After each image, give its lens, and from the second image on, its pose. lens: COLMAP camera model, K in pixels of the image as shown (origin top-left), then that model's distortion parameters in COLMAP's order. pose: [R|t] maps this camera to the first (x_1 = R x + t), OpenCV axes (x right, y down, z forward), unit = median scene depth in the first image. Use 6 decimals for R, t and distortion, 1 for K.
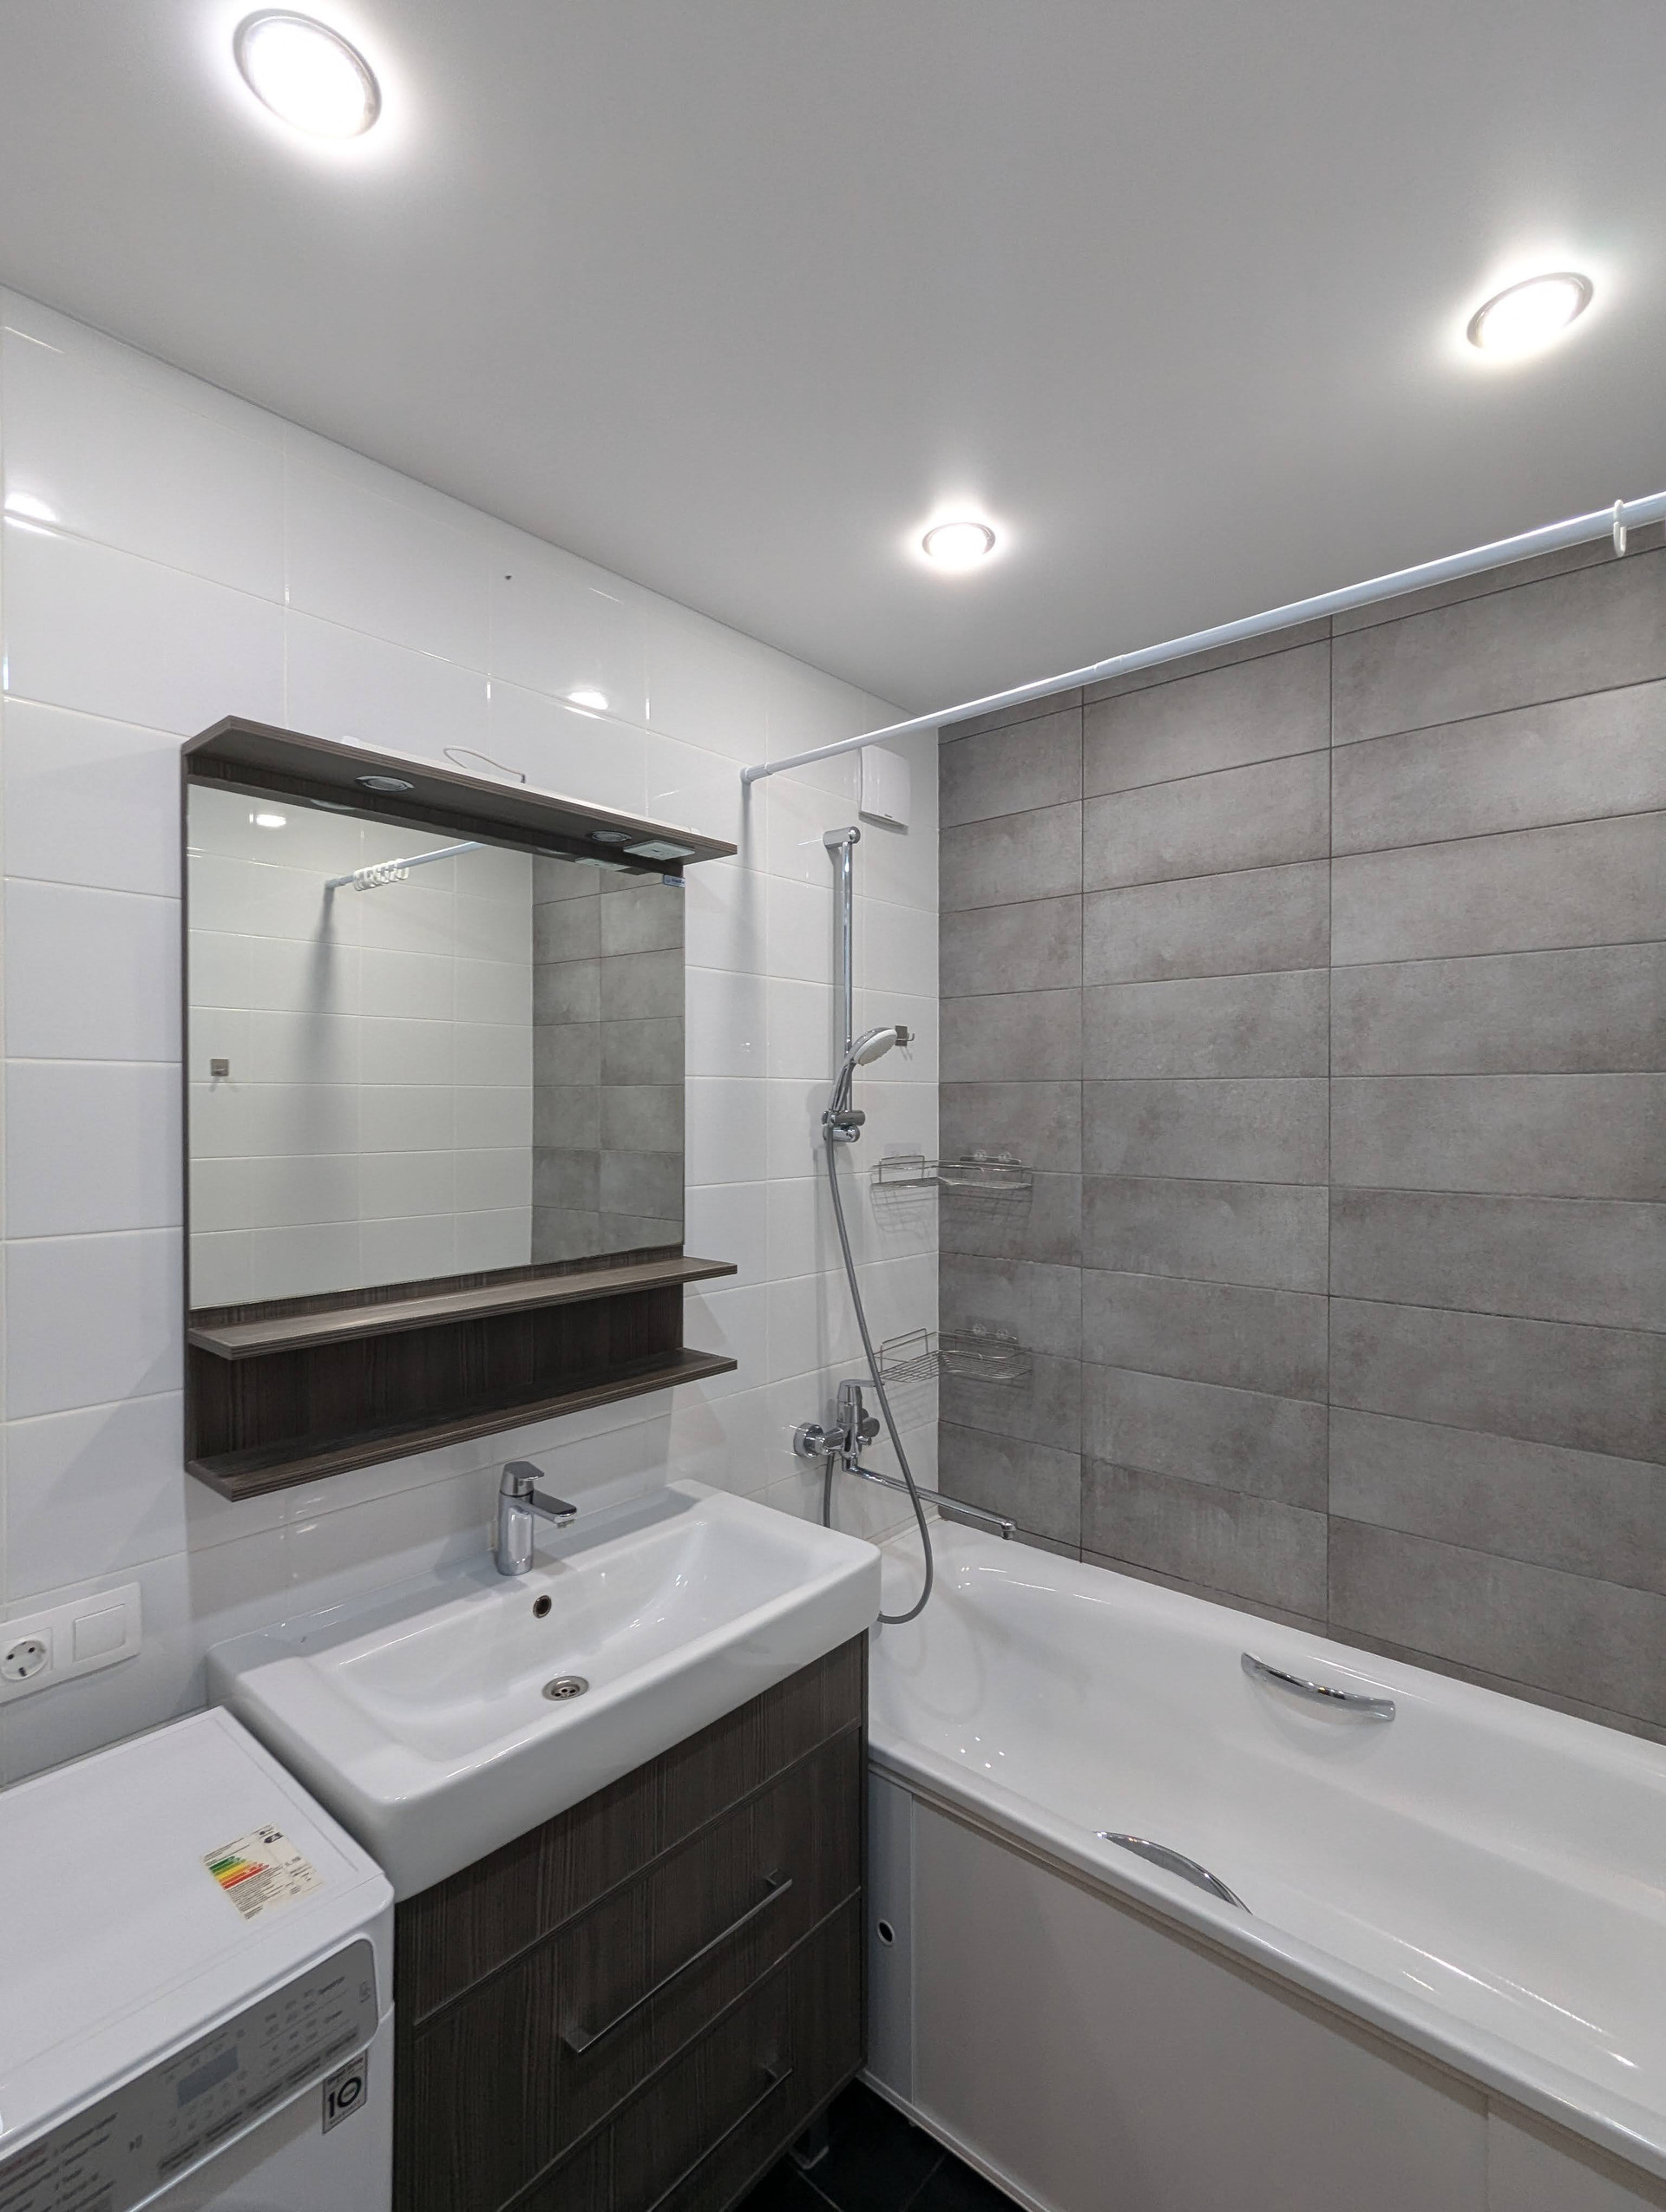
lens RADIAL K [[1051.4, 0, 826.8], [0, 1051.4, 1106.4], [0, 0, 1]] dist [-0.001925, 0.001693]
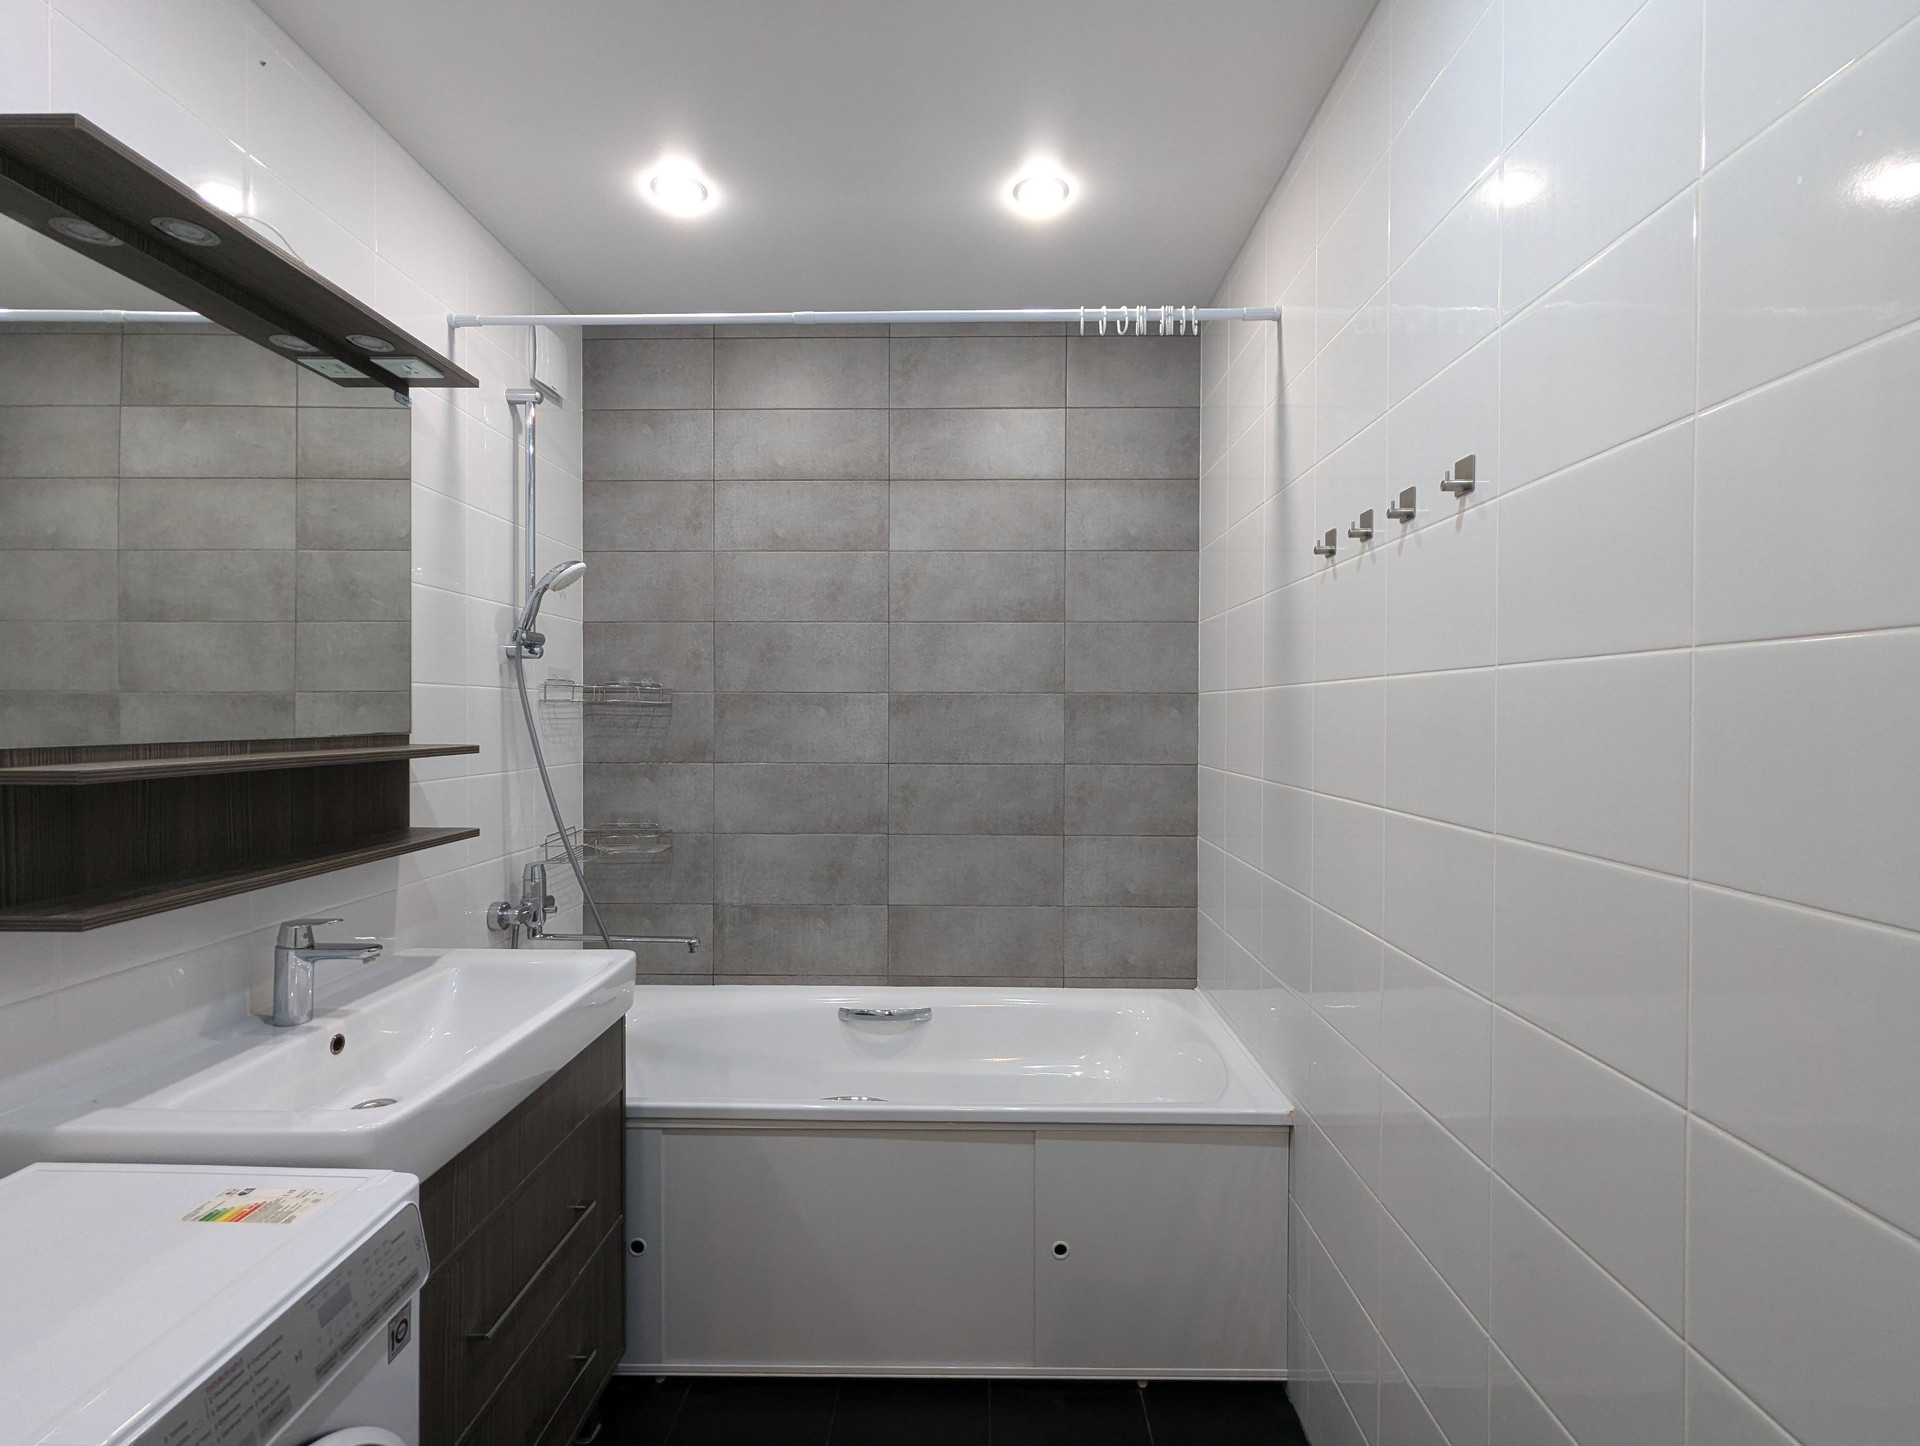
lens RADIAL K [[912.5, 0, 967.3], [0, 912.5, 717.9], [0, 0, 1]] dist [-0.001925, 0.001693]
pose [[0.765522, -0.001023, 0.643409, -0.311245], [-0.000299, 0.999998, 0.001945, 0.116025], [-0.643410, -0.001682, 0.765520, -0.105199]]
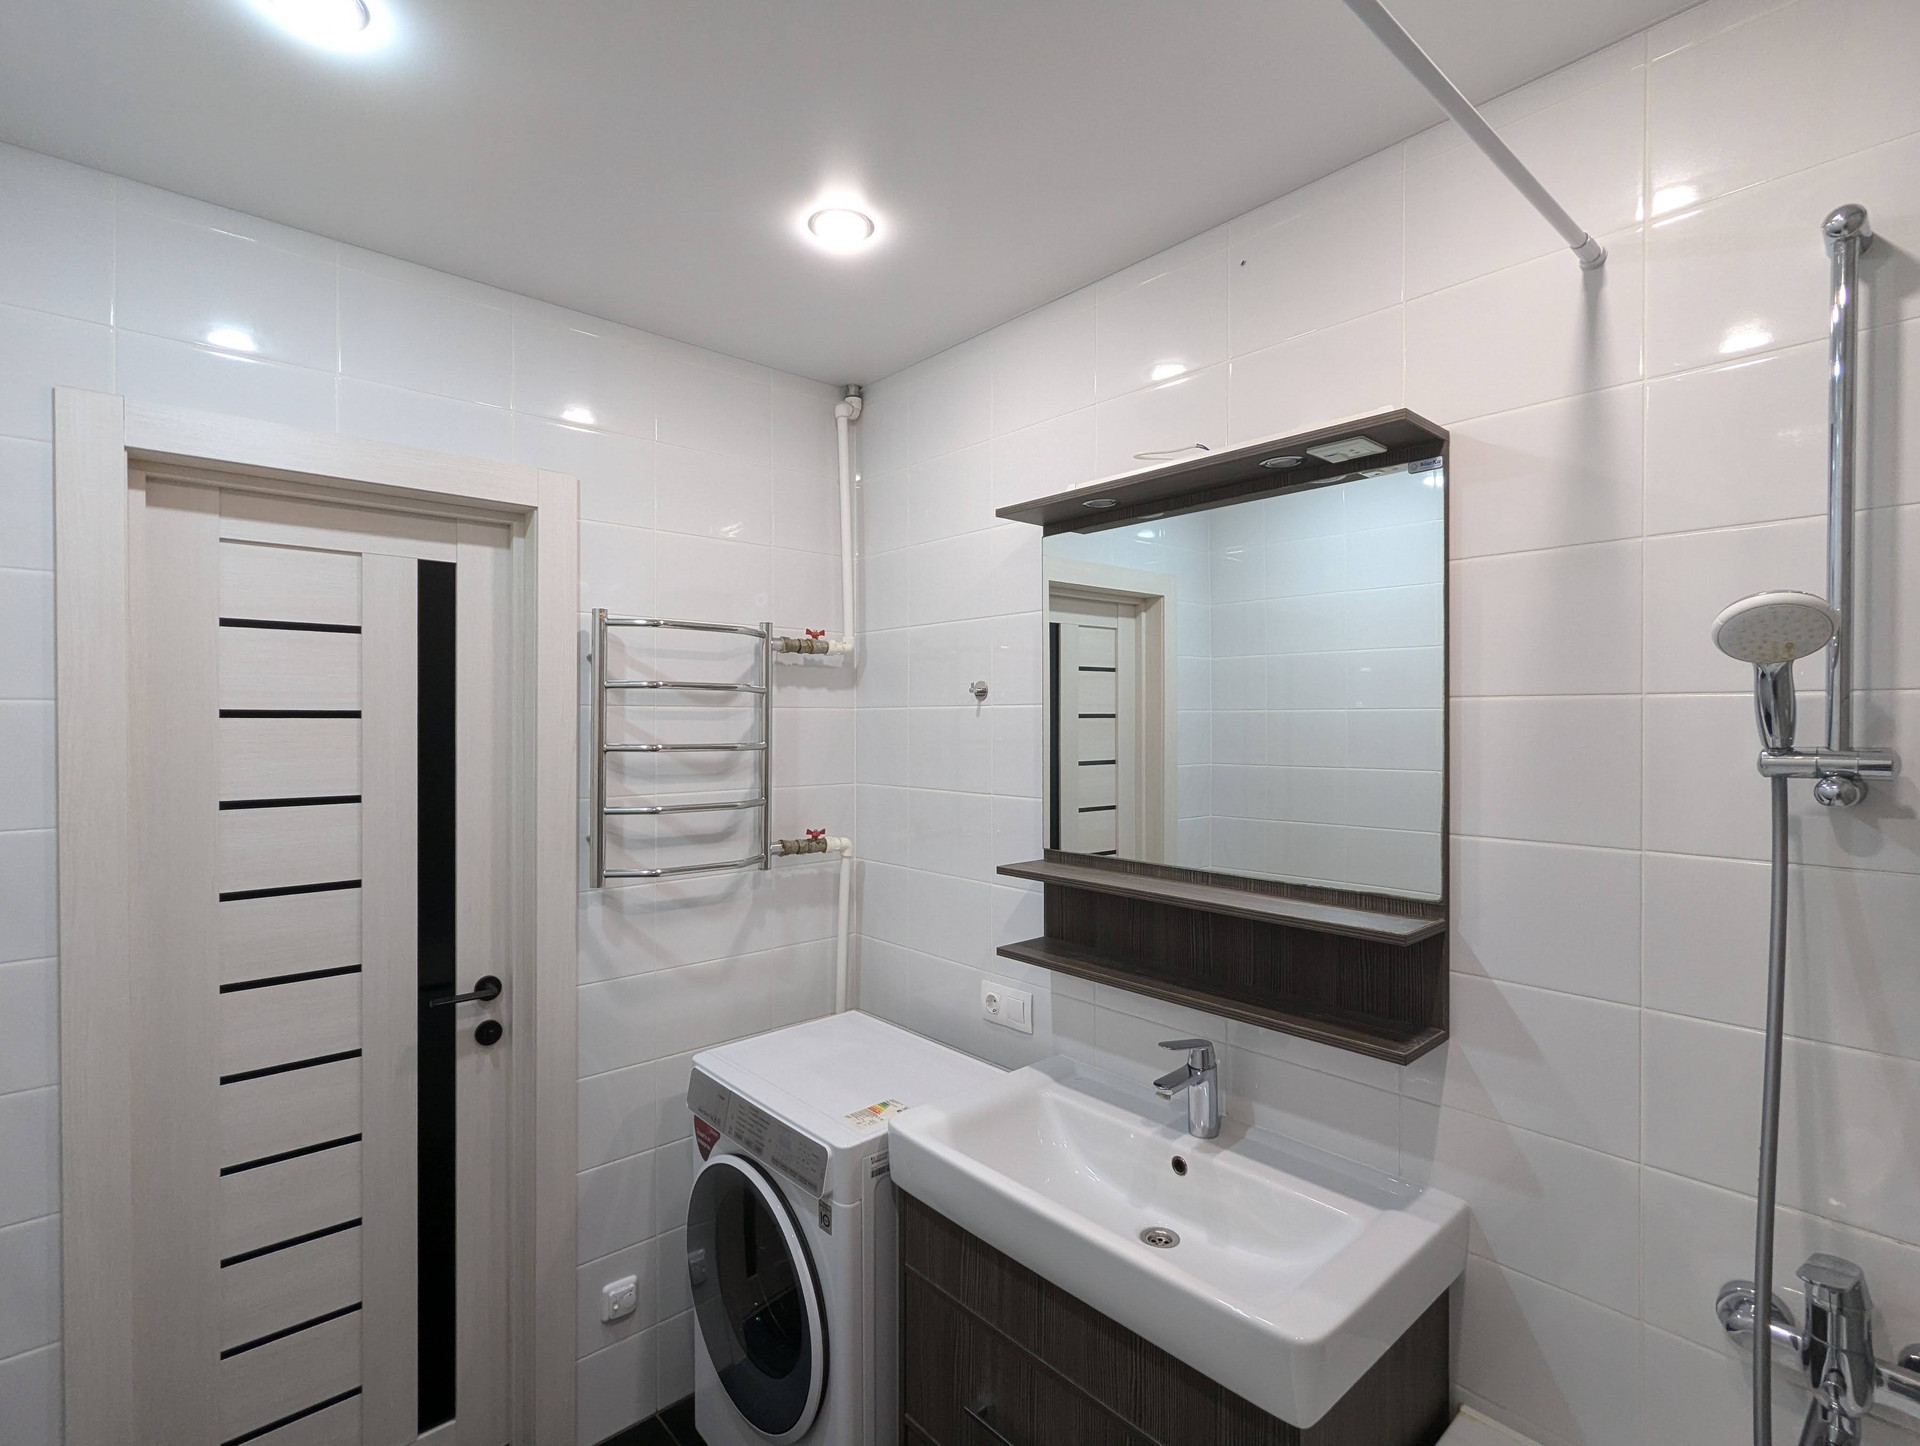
lens RADIAL K [[912.5, 0, 966.6], [0, 912.5, 723.3], [0, 0, 1]] dist [-0.001925, 0.001693]
pose [[-0.114473, -0.001653, -0.993425, 0.621131], [-0.003944, 0.999991, -0.001209, -0.006505], [0.993419, 0.003779, -0.114479, 0.726919]]
